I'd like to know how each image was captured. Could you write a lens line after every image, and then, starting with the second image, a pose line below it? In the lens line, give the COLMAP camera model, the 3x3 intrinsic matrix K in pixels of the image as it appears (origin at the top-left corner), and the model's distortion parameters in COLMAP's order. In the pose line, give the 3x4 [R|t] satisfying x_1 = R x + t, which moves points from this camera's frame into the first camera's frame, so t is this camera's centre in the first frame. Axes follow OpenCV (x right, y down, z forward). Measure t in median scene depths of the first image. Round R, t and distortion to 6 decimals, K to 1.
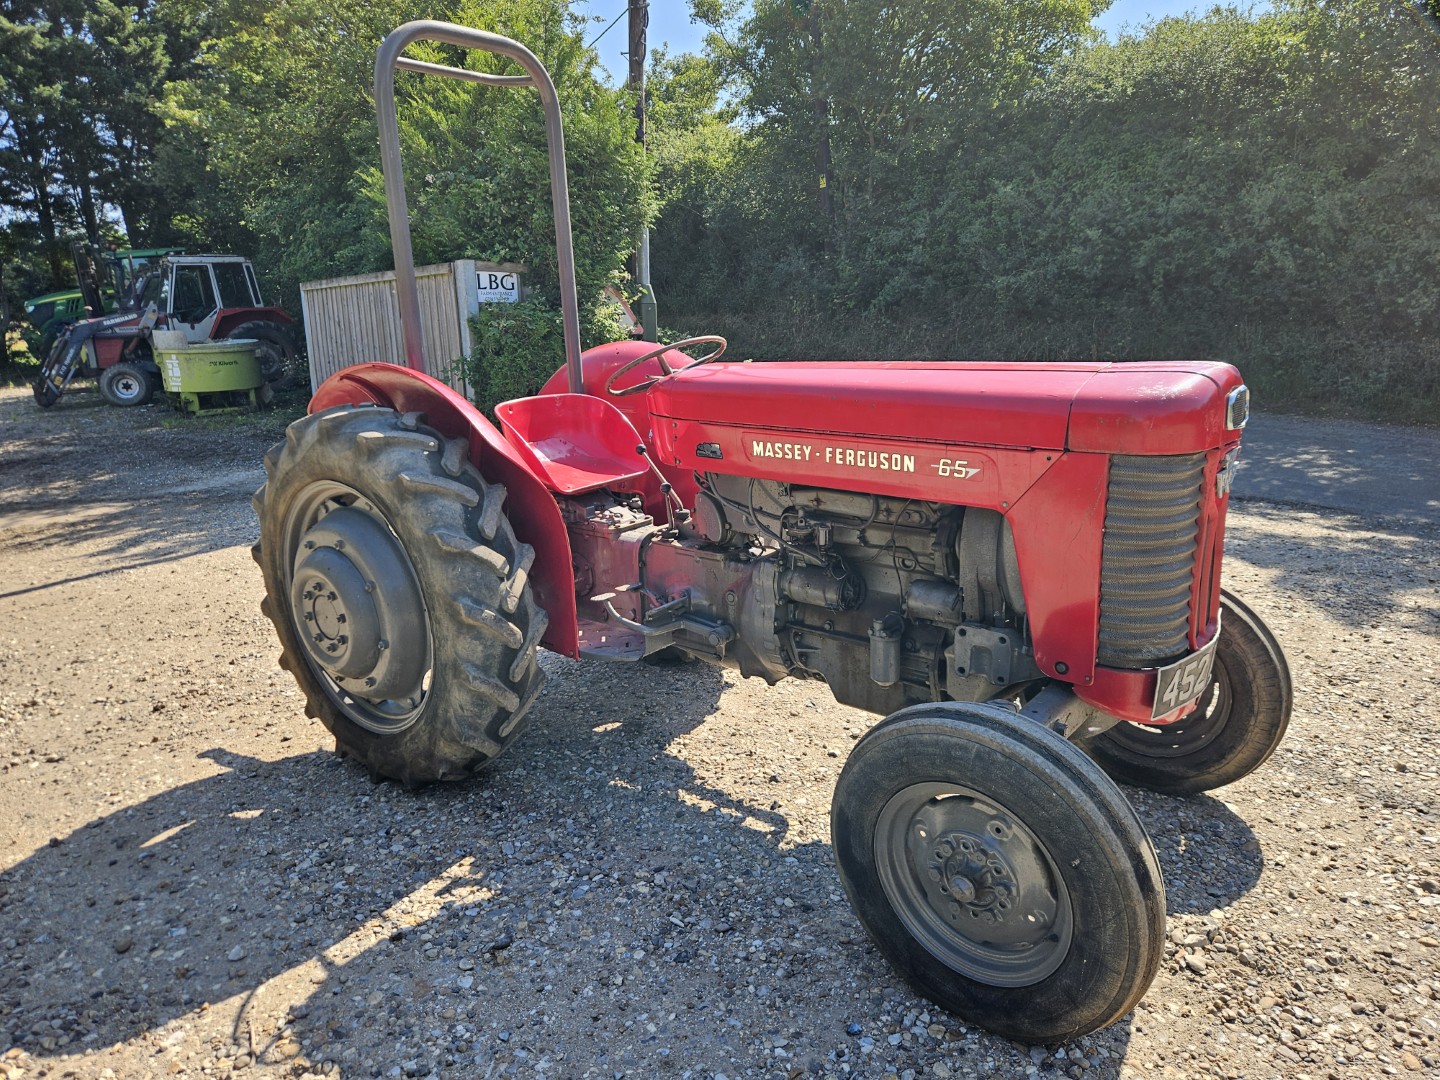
lens RADIAL K [[943.0, 0, 713.7], [0, 943.0, 547.3], [0, 0, 1]] dist [0.057009, -0.045648]
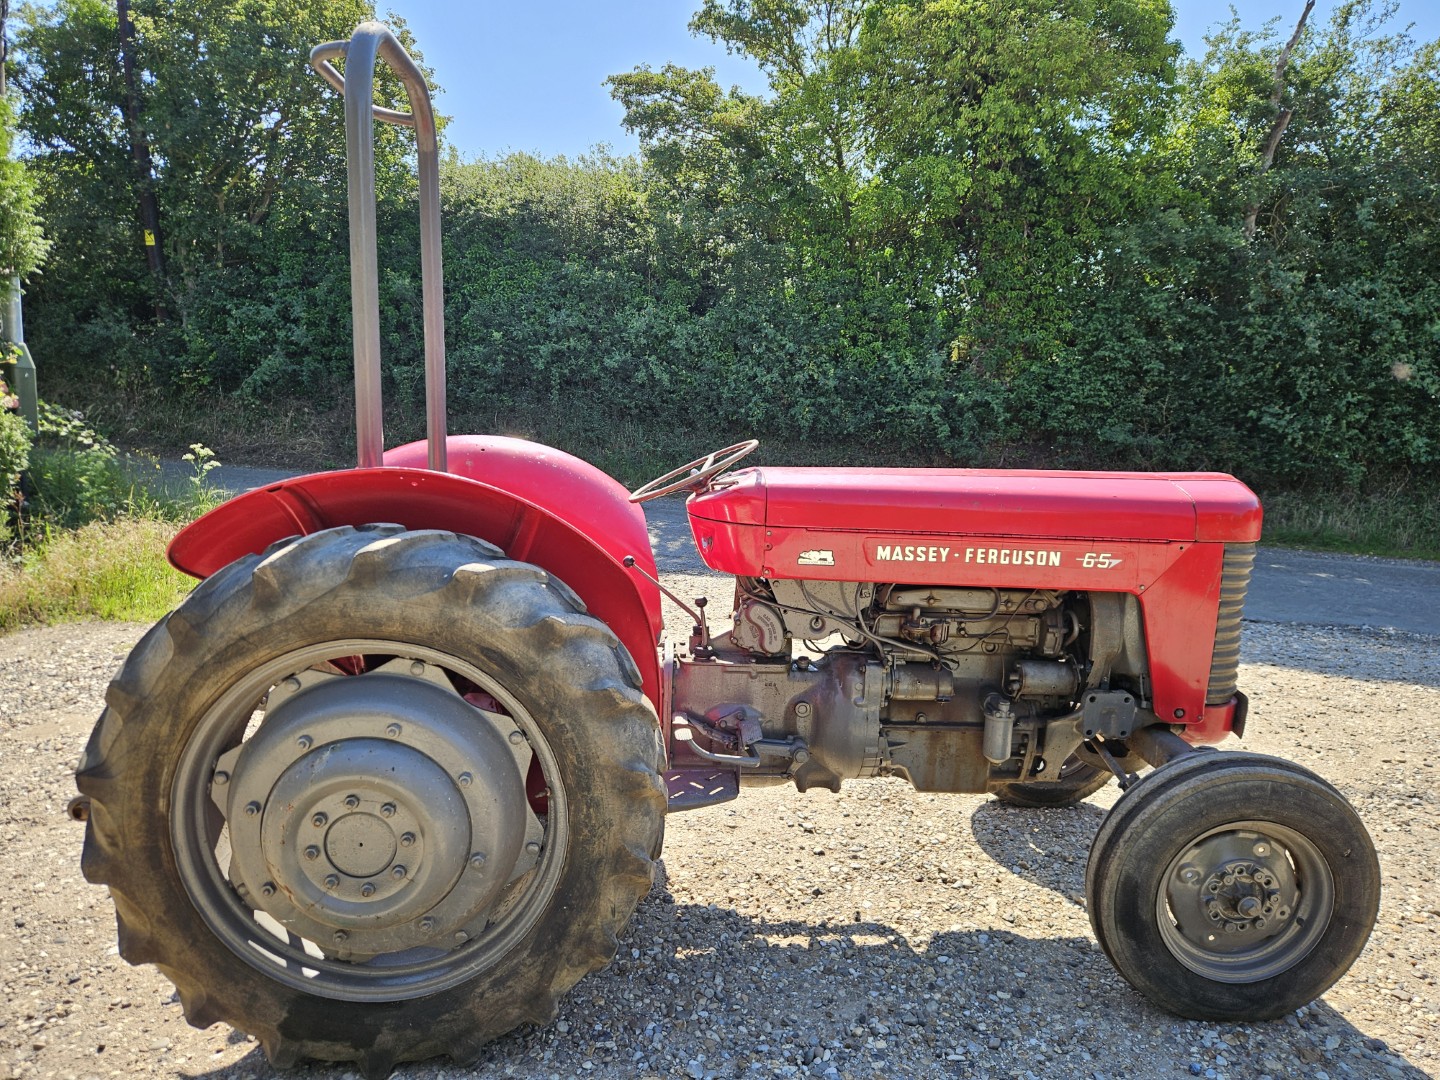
lens RADIAL K [[943.0, 0, 717.0], [0, 943.0, 538.5], [0, 0, 1]] dist [0.057009, -0.045648]
pose [[0.739485, -0.050176, 0.671300, -0.771475], [0.114331, 0.992092, -0.051790, -0.089016], [-0.663393, 0.115048, 0.739374, 0.372704]]
